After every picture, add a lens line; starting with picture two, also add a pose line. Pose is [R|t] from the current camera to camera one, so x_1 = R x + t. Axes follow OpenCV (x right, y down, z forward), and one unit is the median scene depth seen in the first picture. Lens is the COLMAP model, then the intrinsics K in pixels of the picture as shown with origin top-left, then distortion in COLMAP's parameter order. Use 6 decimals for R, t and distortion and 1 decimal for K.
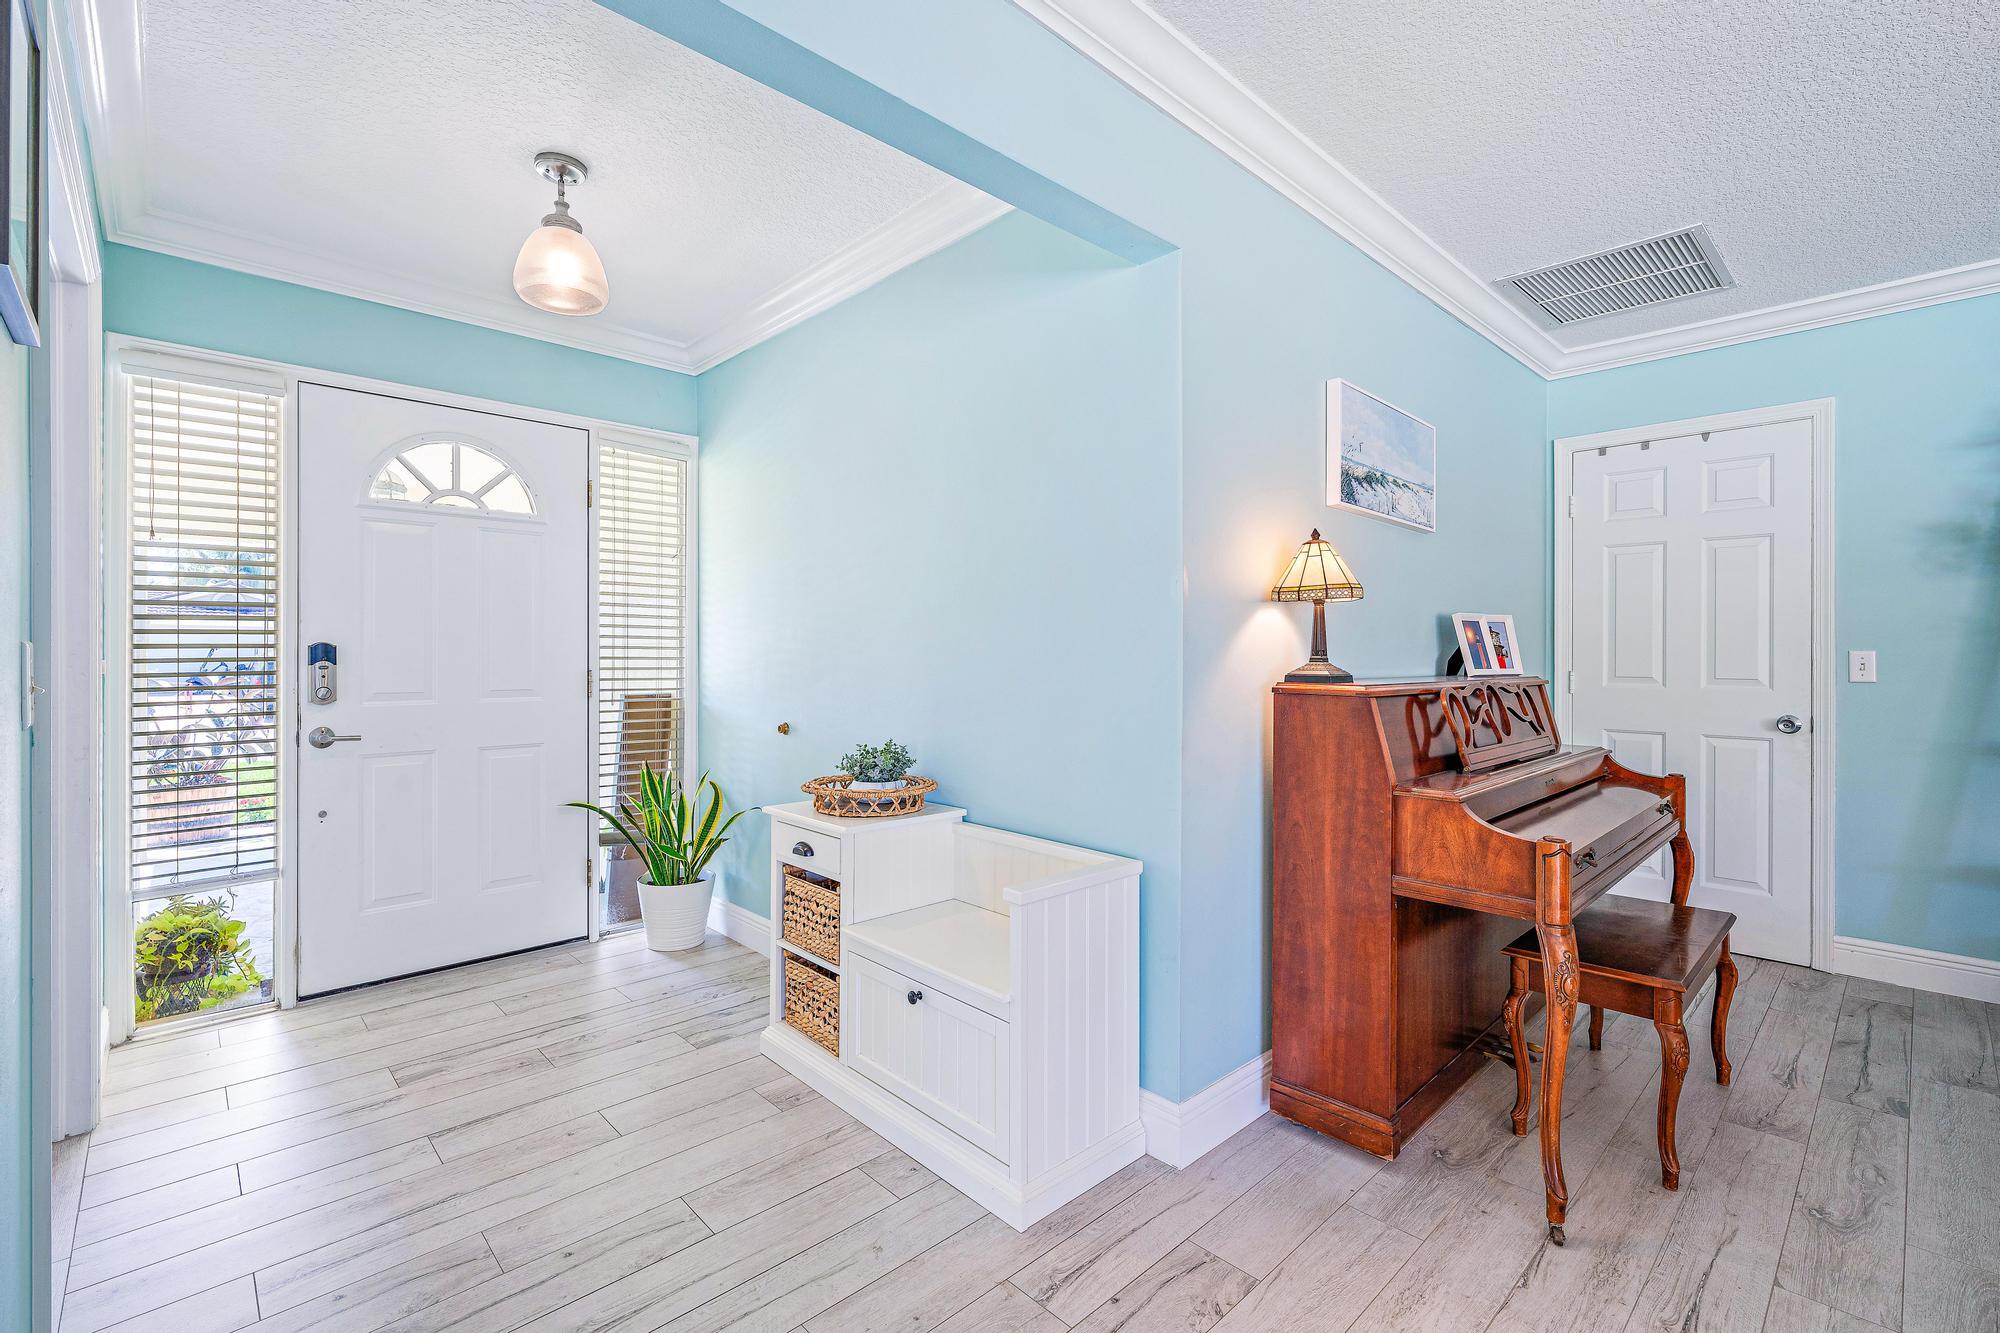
lens RADIAL K [[865.6, 0, 997.7], [0, 865.6, 654.5], [0, 0, 1]] dist [0.000691, -0.000334]
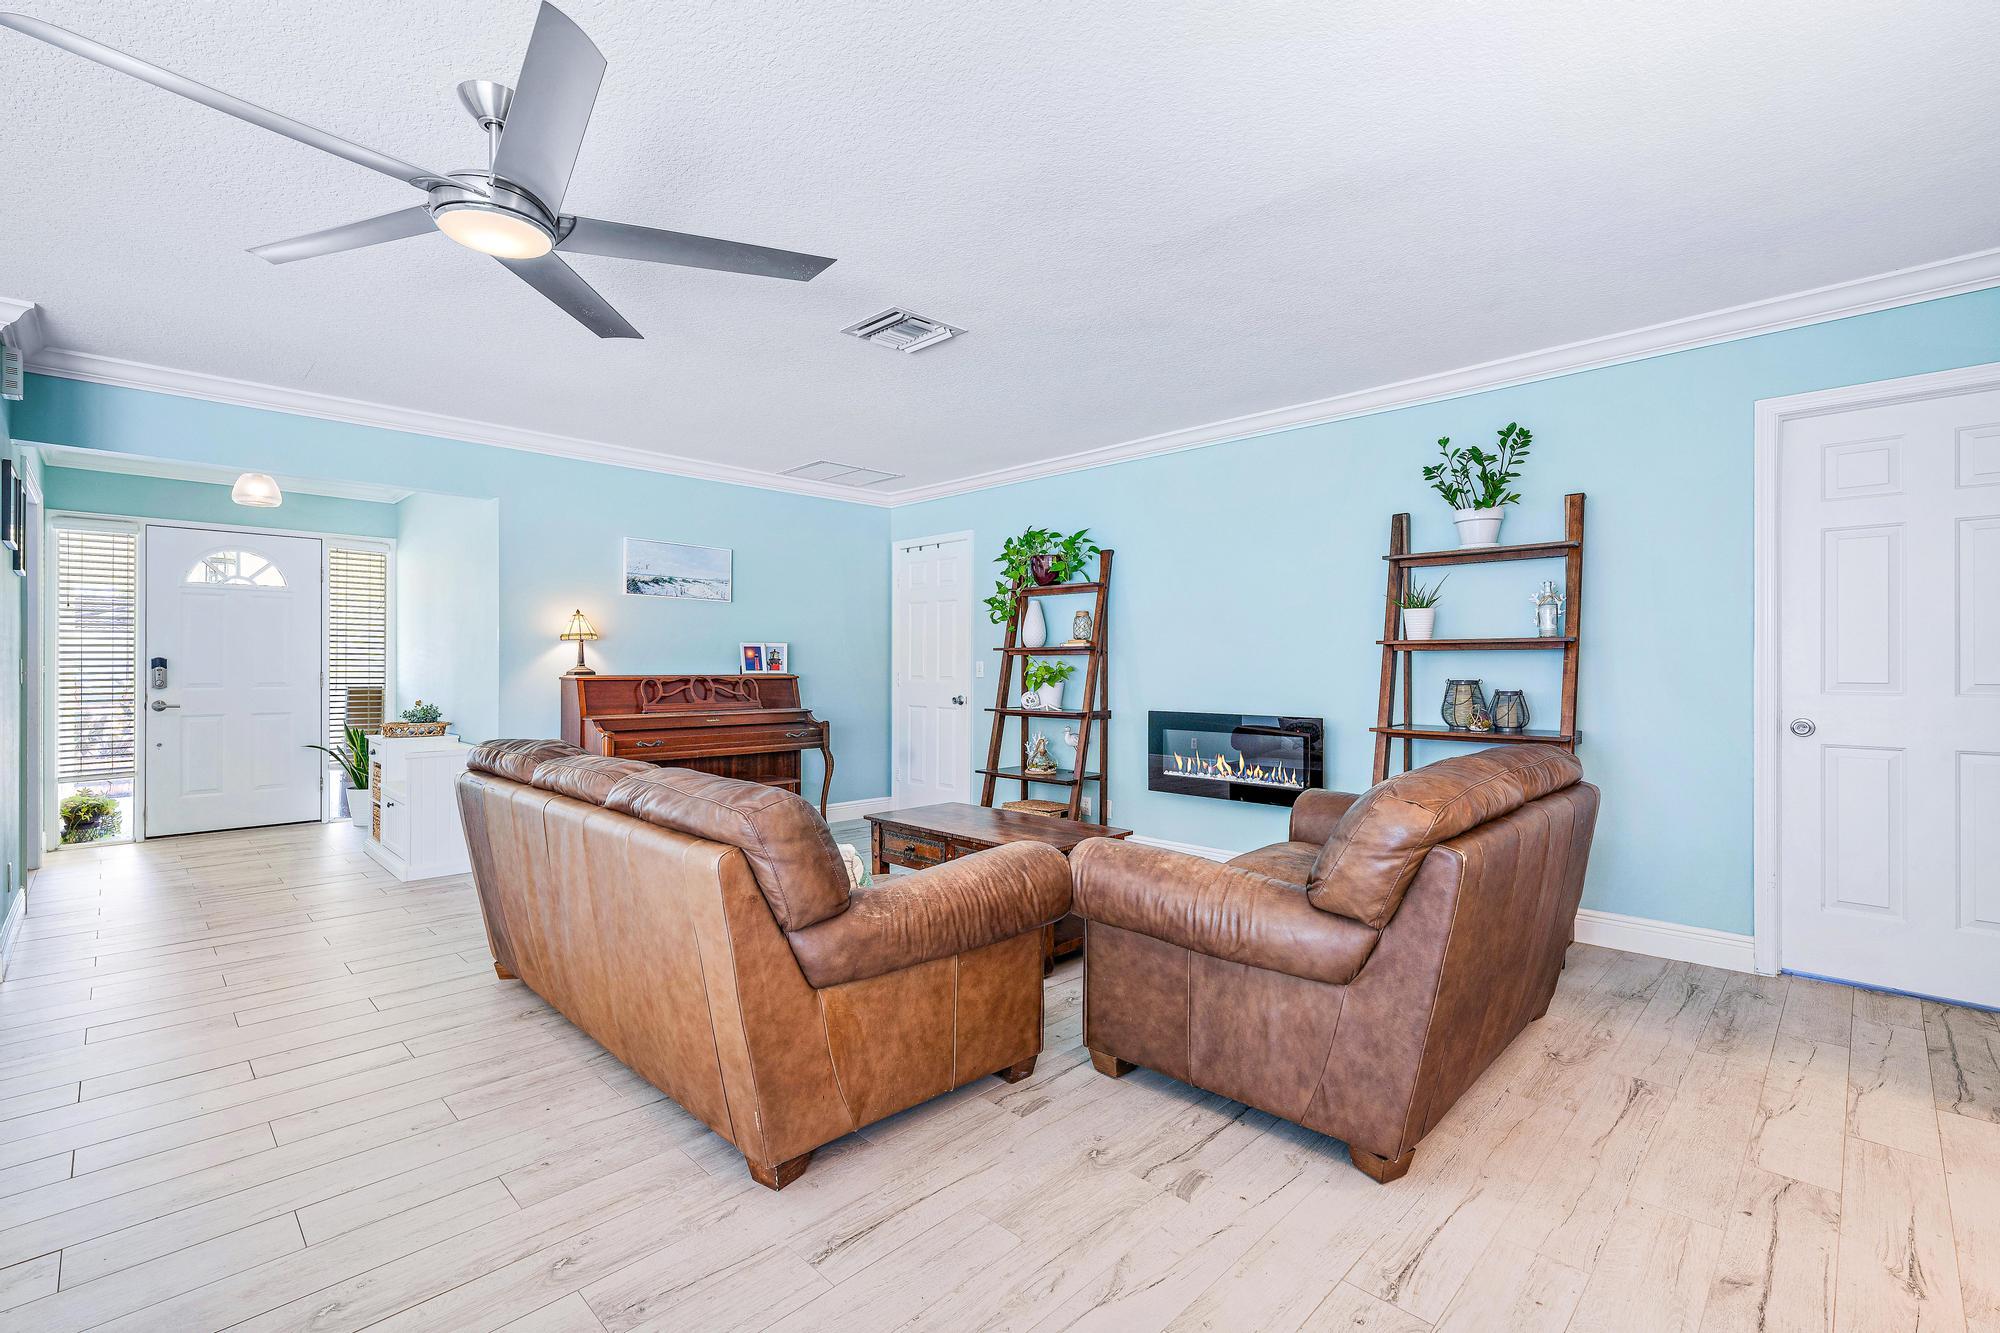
lens RADIAL K [[878.7, 0, 1000.0], [0, 878.7, 666.5], [0, 0, 1]] dist [0.000375, 0.000060]
pose [[0.999611, 0.000186, 0.027878, 1.069214], [-0.000169, 1.000000, -0.000618, 0.007848], [-0.027878, 0.000613, 0.999611, -1.043032]]
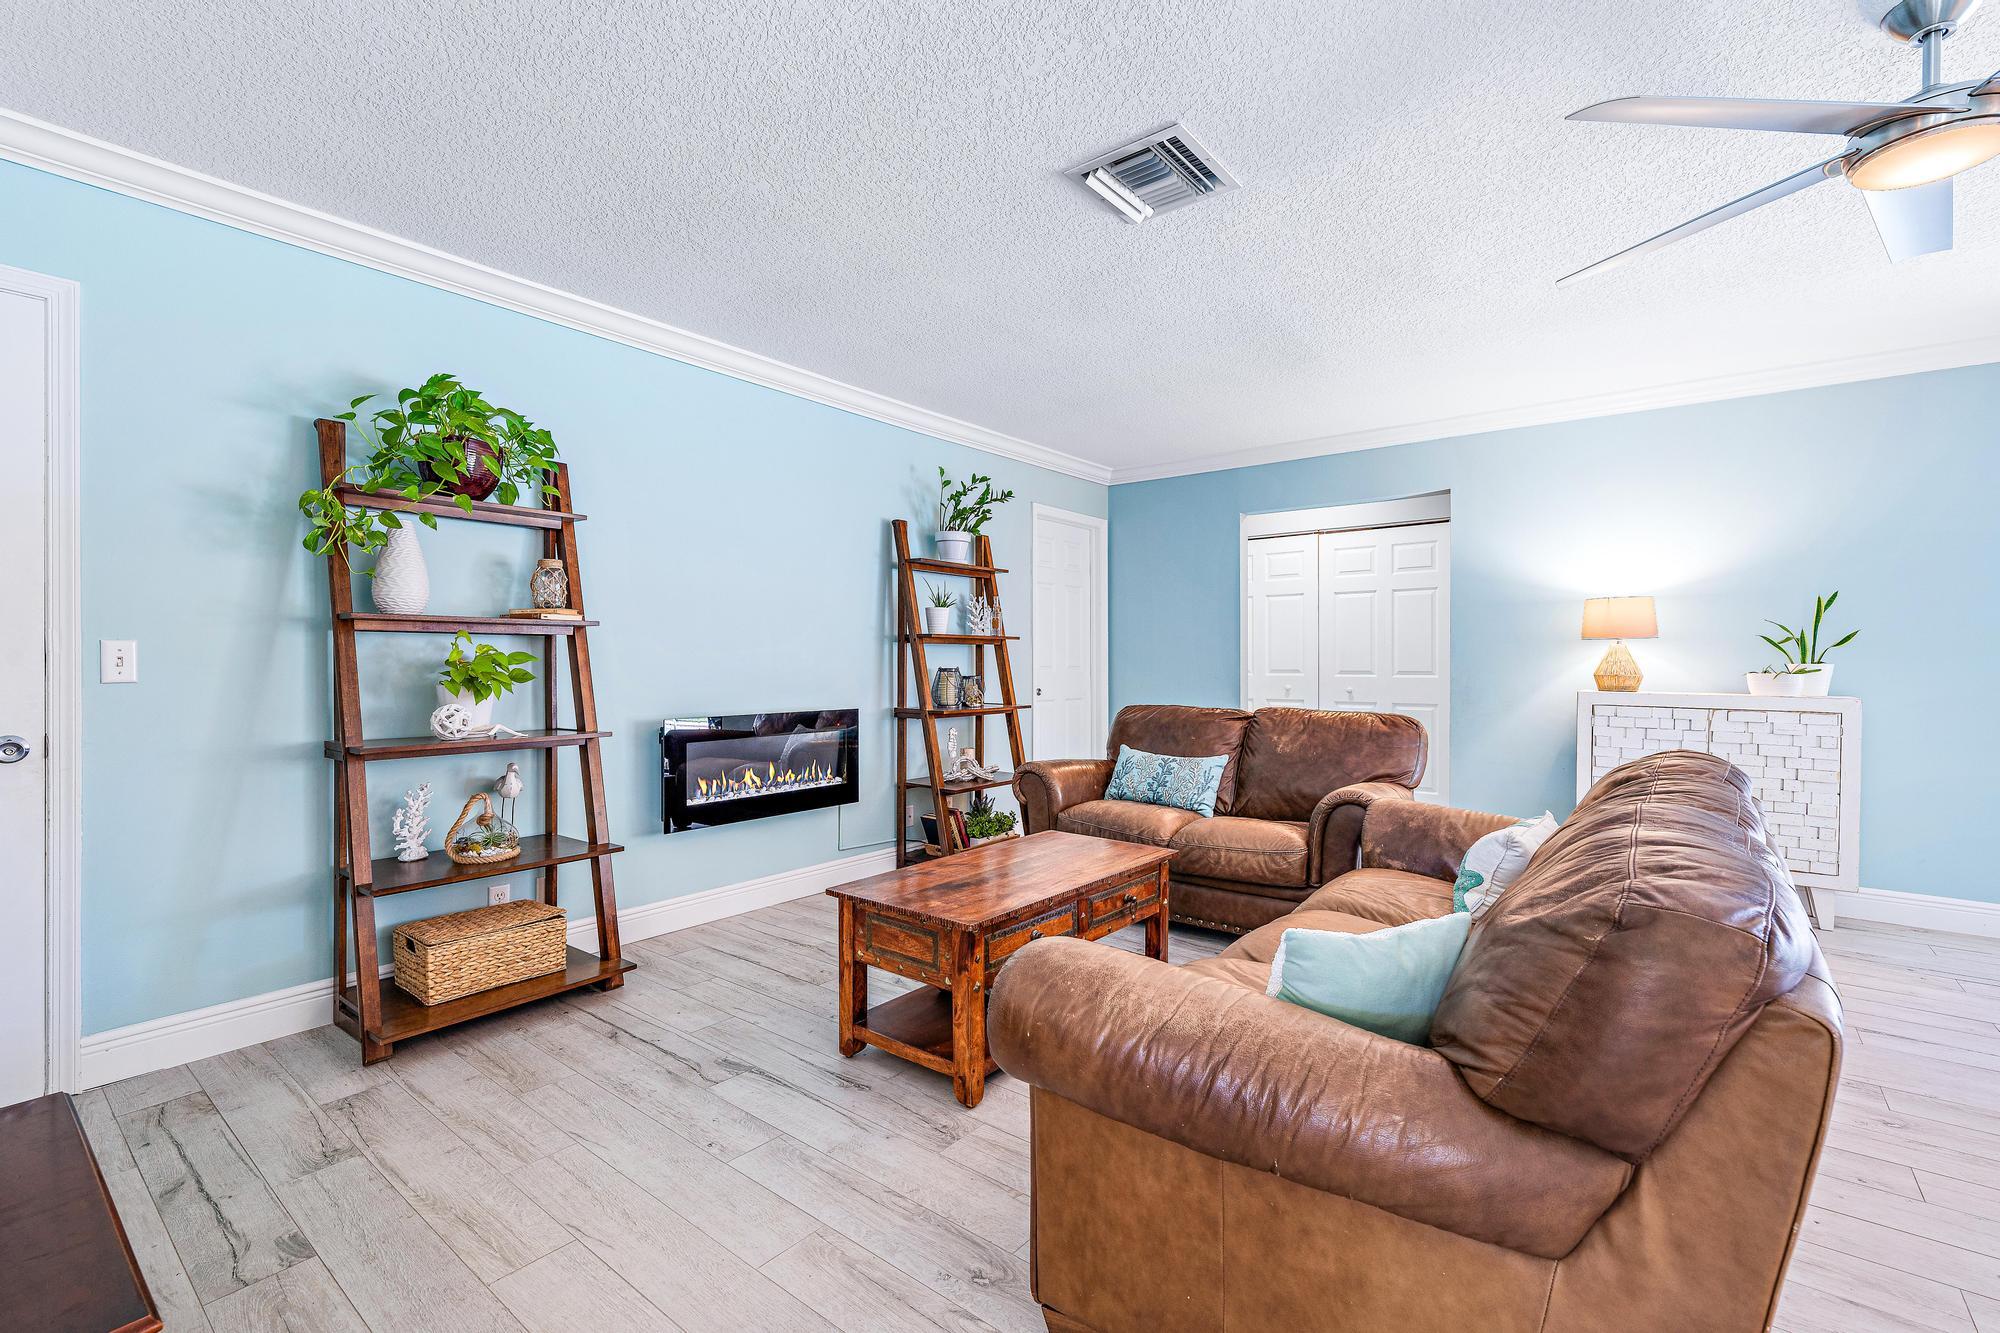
lens RADIAL K [[878.7, 0, 1000.0], [0, 878.7, 666.5], [0, 0, 1]] dist [0.000375, 0.000060]
pose [[-0.136565, -0.005385, 0.990617, 0.161241], [0.000383, 0.999985, 0.005489, 0.015424], [-0.990631, 0.001129, -0.136560, 0.383514]]
